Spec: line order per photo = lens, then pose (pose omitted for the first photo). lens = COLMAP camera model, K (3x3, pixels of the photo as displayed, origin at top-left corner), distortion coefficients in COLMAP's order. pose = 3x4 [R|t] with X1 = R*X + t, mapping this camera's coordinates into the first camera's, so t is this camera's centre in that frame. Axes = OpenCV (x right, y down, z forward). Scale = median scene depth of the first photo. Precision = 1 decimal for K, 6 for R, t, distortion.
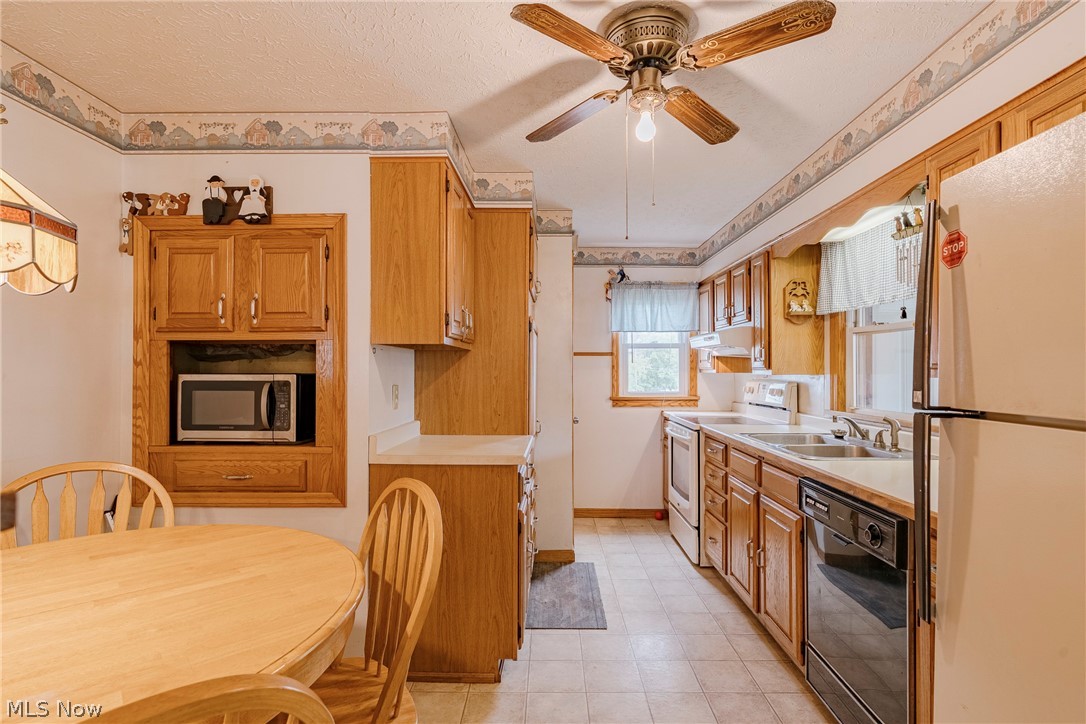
lens RADIAL K [[546.2, 0, 546.4], [0, 546.2, 361.1], [0, 0, 1]] dist [-0.001326, 0.001389]
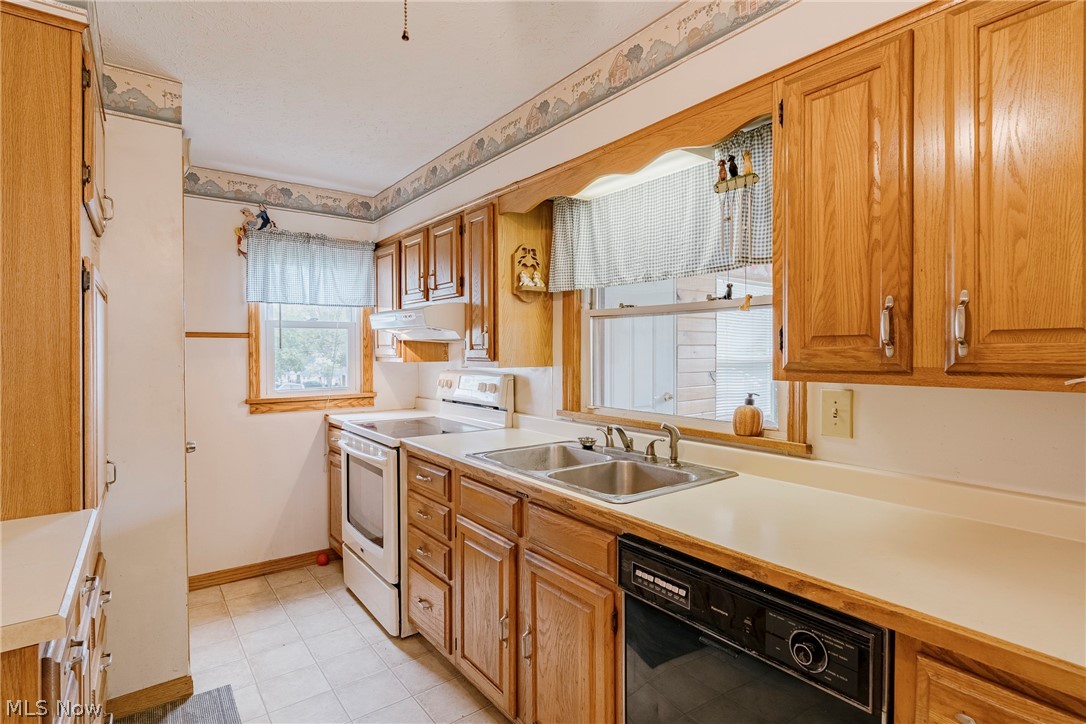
lens RADIAL K [[547.5, 0, 535.7], [0, 547.5, 356.8], [0, 0, 1]] dist [-0.004167, 0.000895]
pose [[0.799122, -0.009696, 0.601091, -0.003079], [-0.008509, 0.999587, 0.027436, -0.012393], [-0.601109, -0.027040, 0.798710, 0.389384]]
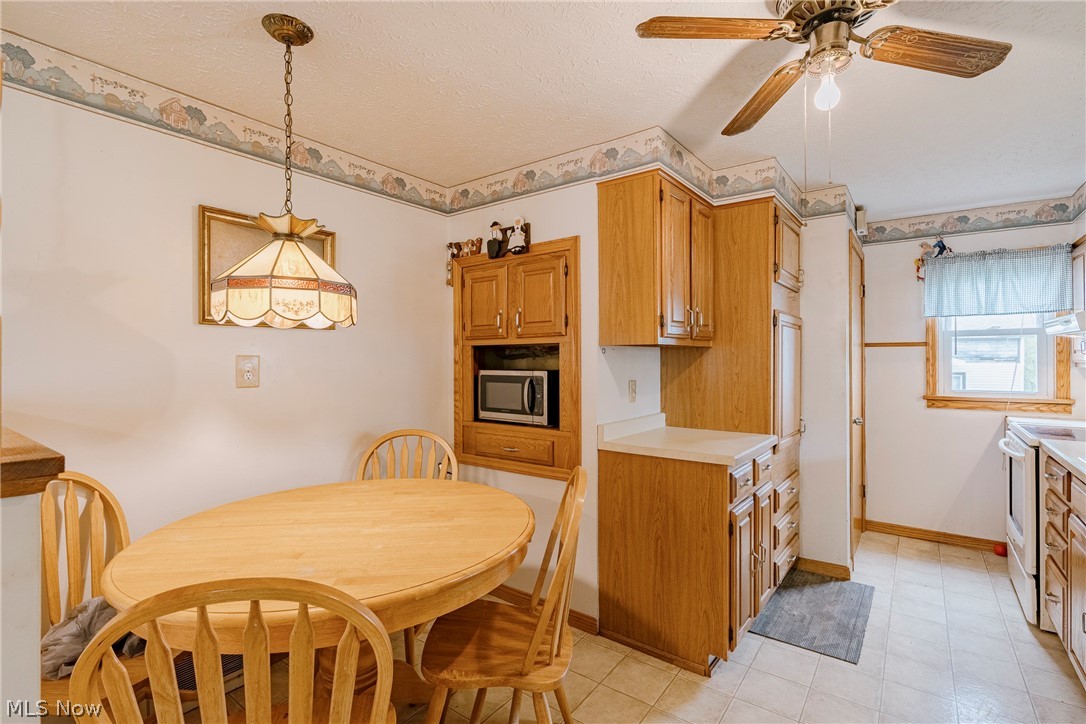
lens RADIAL K [[512.9, 0, 546.6], [0, 512.9, 354.4], [0, 0, 1]] dist [-0.003932, 0.001172]
pose [[0.806037, -0.008704, -0.591801, 0.178997], [0.014813, 0.999875, 0.005469, -0.015431], [0.591680, -0.013174, 0.806065, 0.046951]]
